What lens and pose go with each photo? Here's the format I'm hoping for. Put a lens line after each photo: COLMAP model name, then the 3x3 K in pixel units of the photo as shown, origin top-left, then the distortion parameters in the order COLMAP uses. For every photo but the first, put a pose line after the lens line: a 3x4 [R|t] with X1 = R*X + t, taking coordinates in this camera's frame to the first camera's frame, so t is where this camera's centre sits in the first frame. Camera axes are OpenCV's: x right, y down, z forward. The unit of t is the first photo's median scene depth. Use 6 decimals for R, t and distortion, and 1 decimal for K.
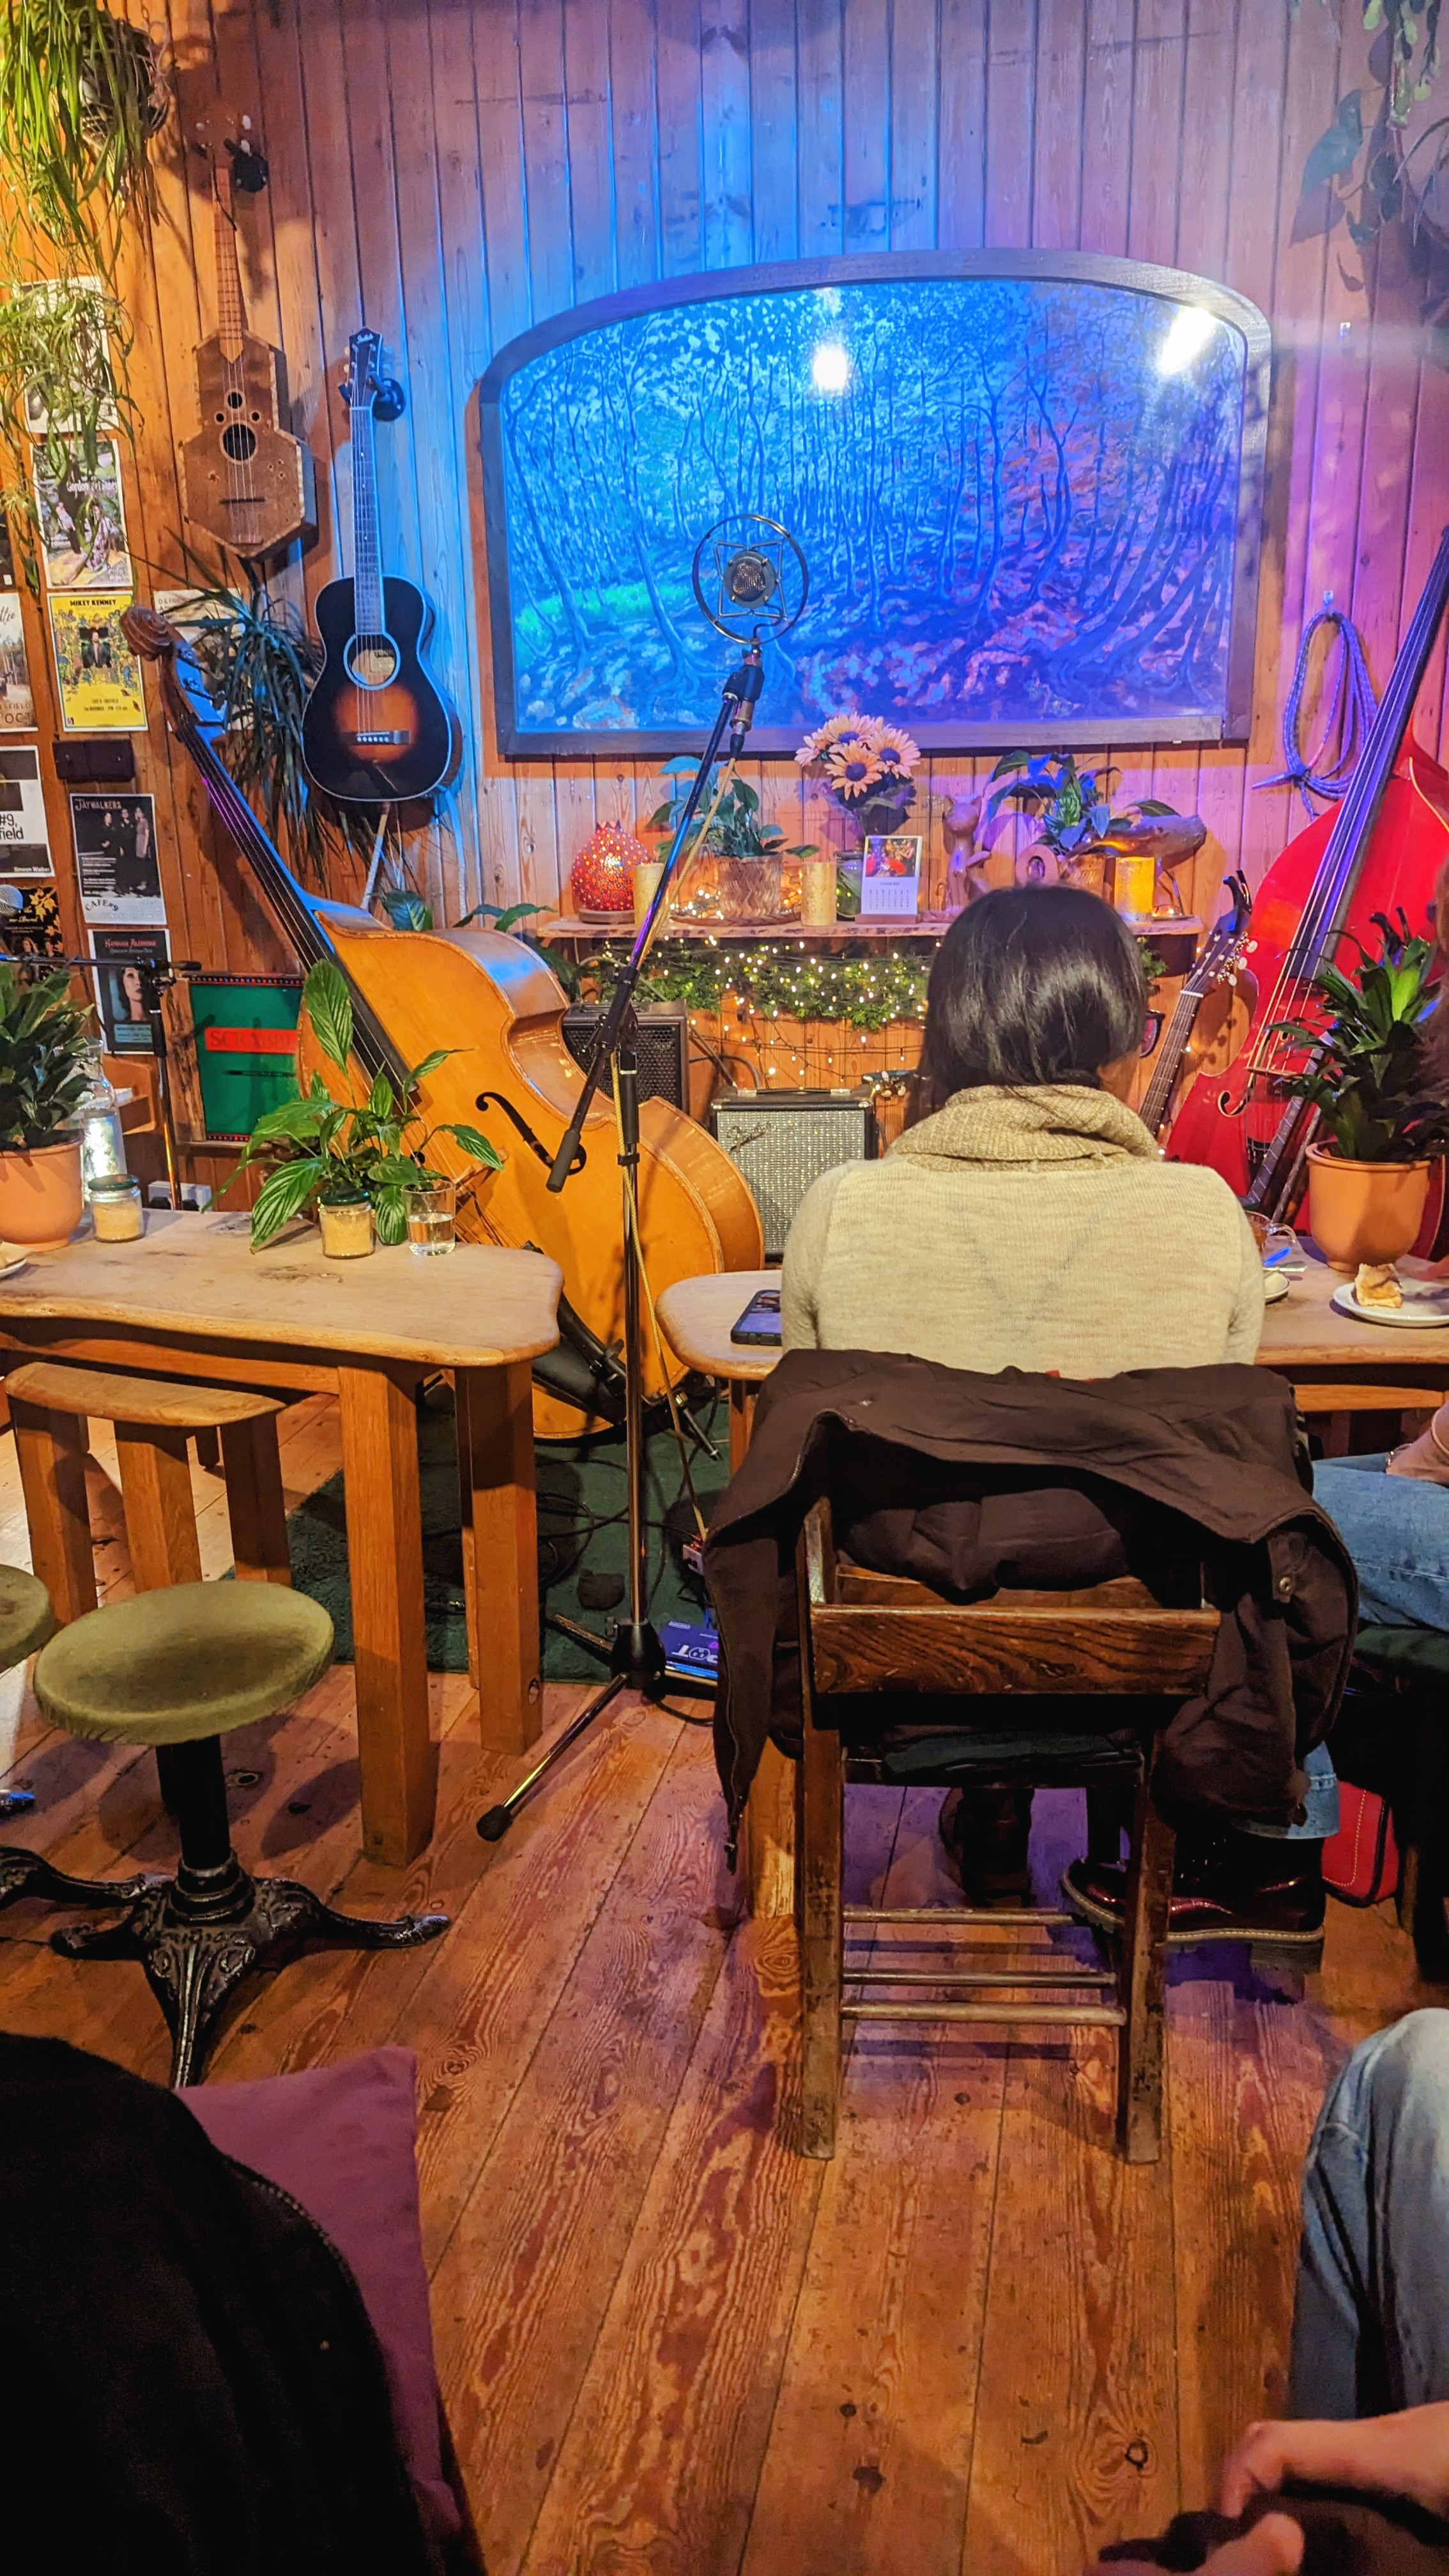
lens RADIAL K [[1824.2, 0, 723.5], [0, 1824.2, 1270.8], [0, 0, 1]] dist [0.062846, -0.067050]
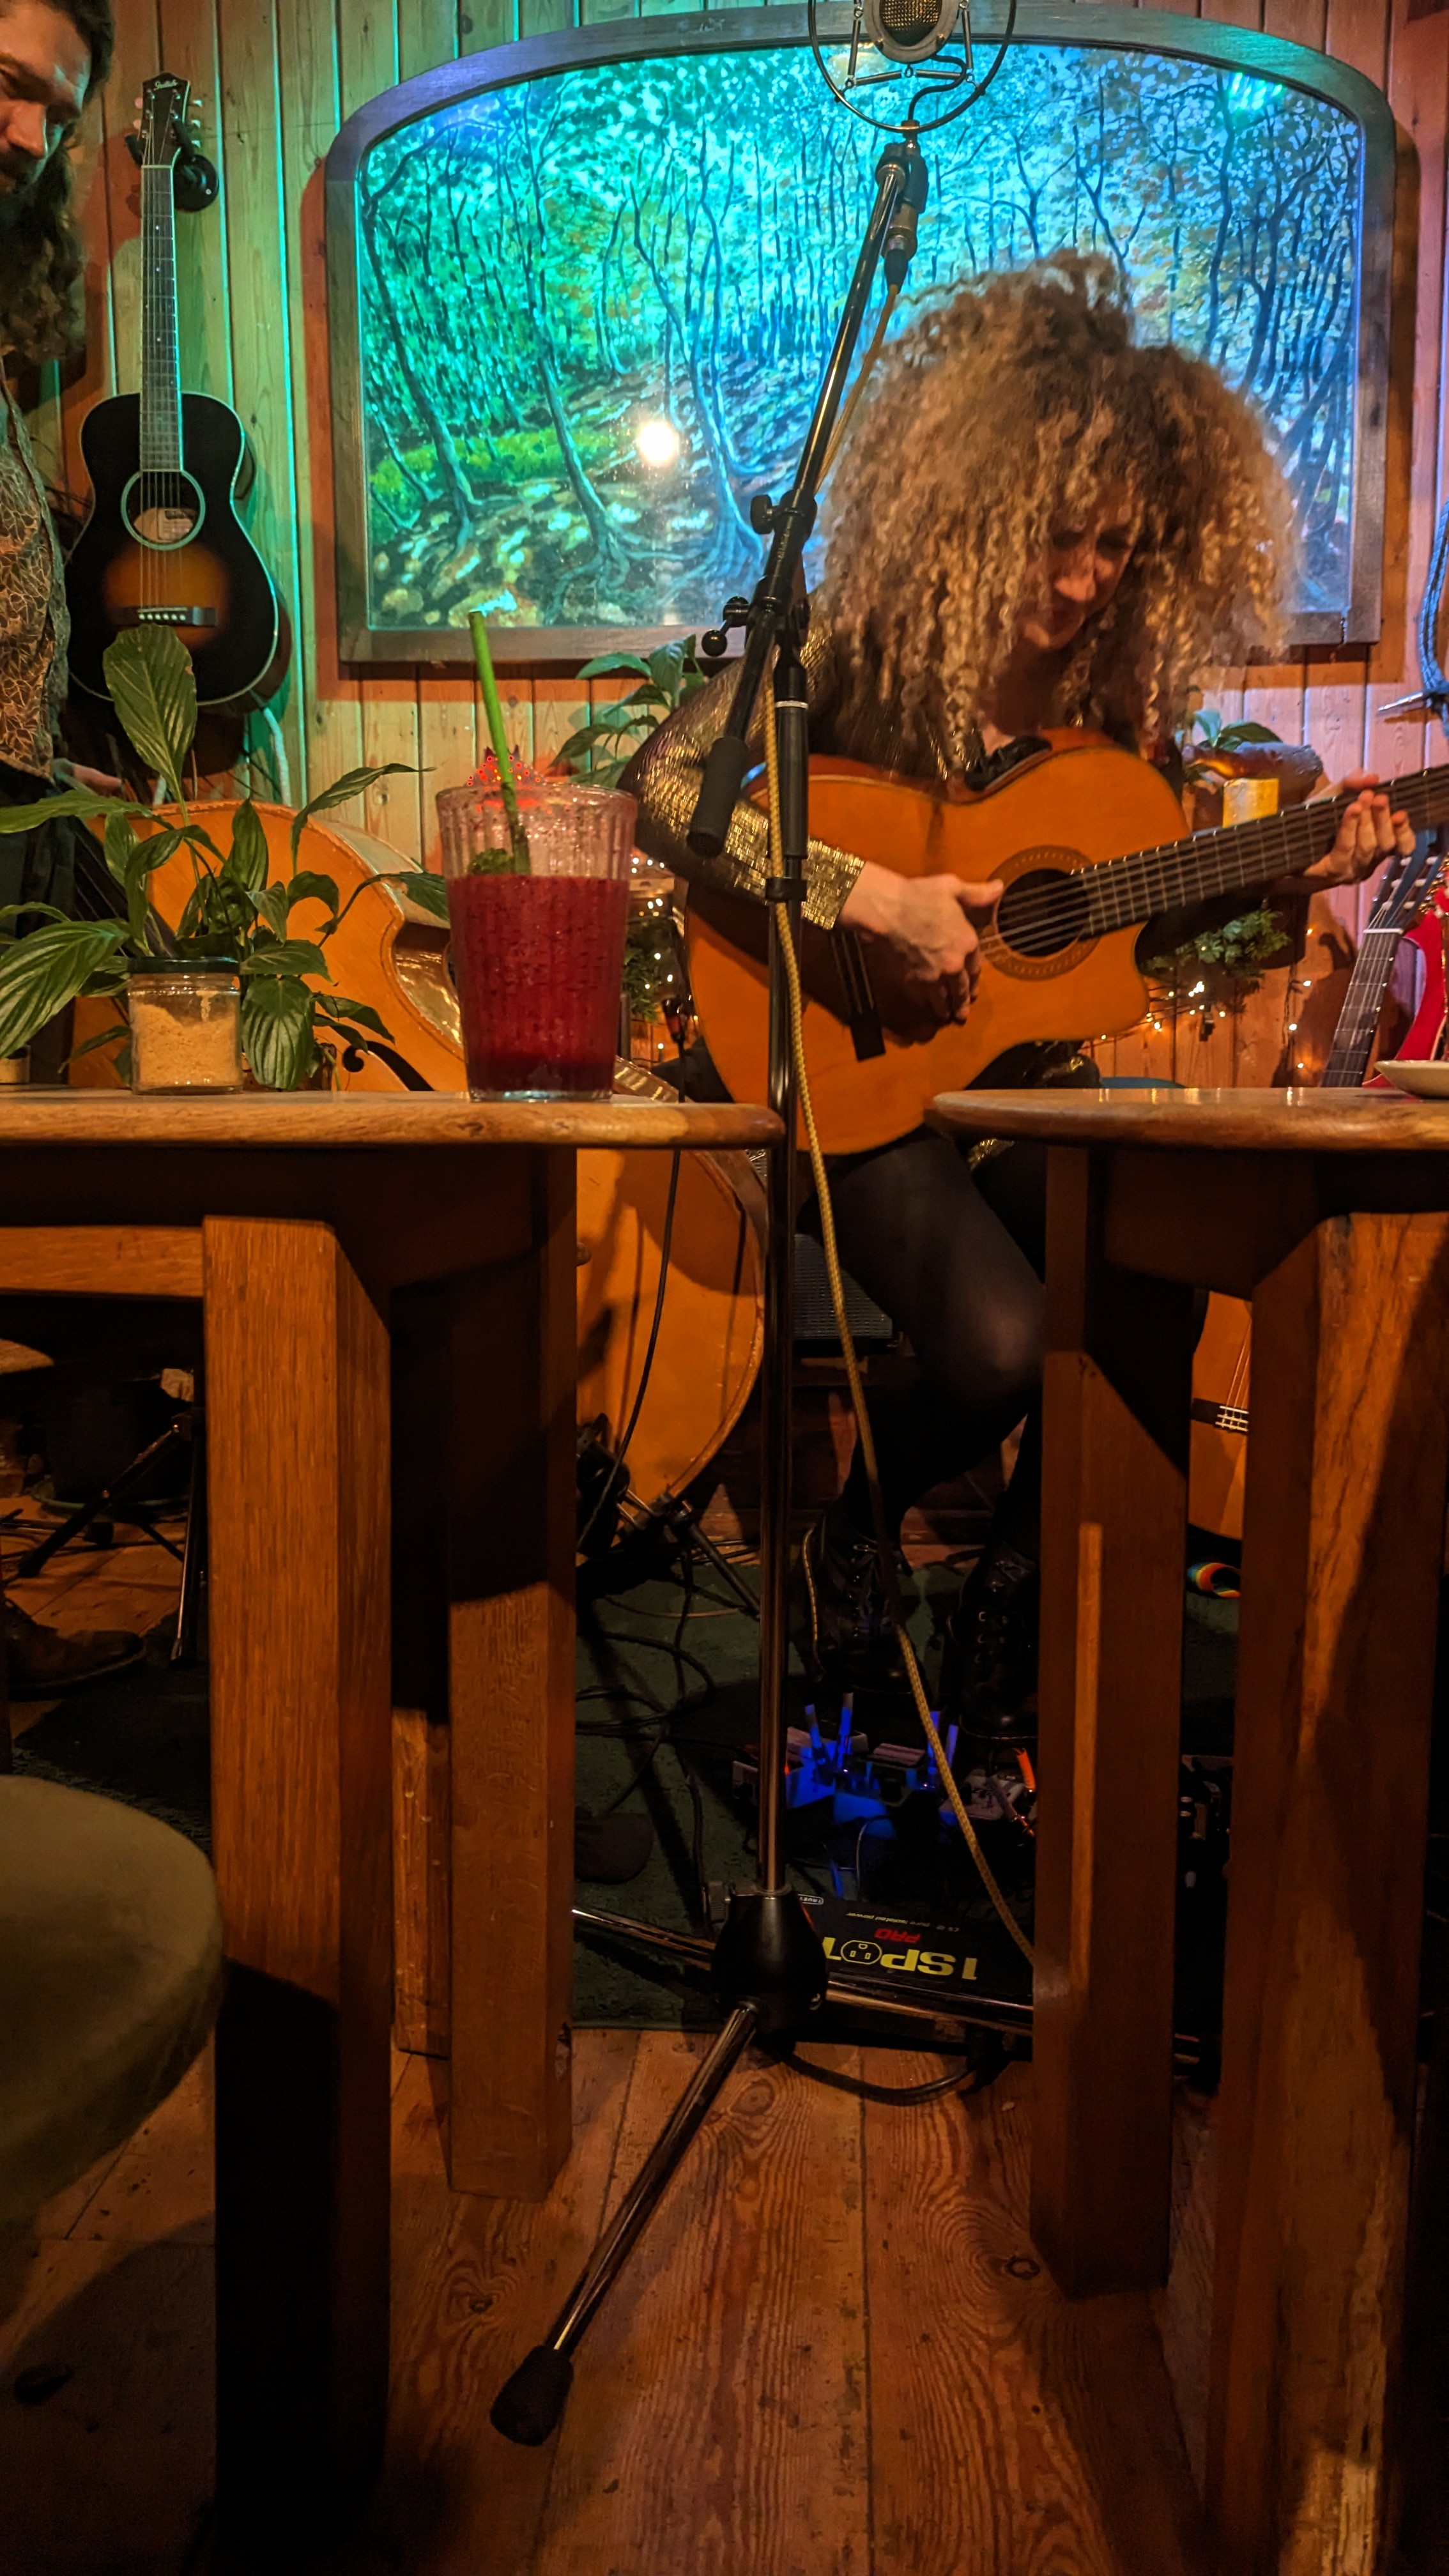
lens RADIAL K [[1824.2, 0, 723.5], [0, 1824.2, 1270.8], [0, 0, 1]] dist [0.062846, -0.067050]
pose [[0.988605, -0.003470, 0.150490, -0.090692], [0.027008, 0.987599, -0.154655, 0.072166], [-0.148087, 0.156957, 0.976440, 0.341925]]
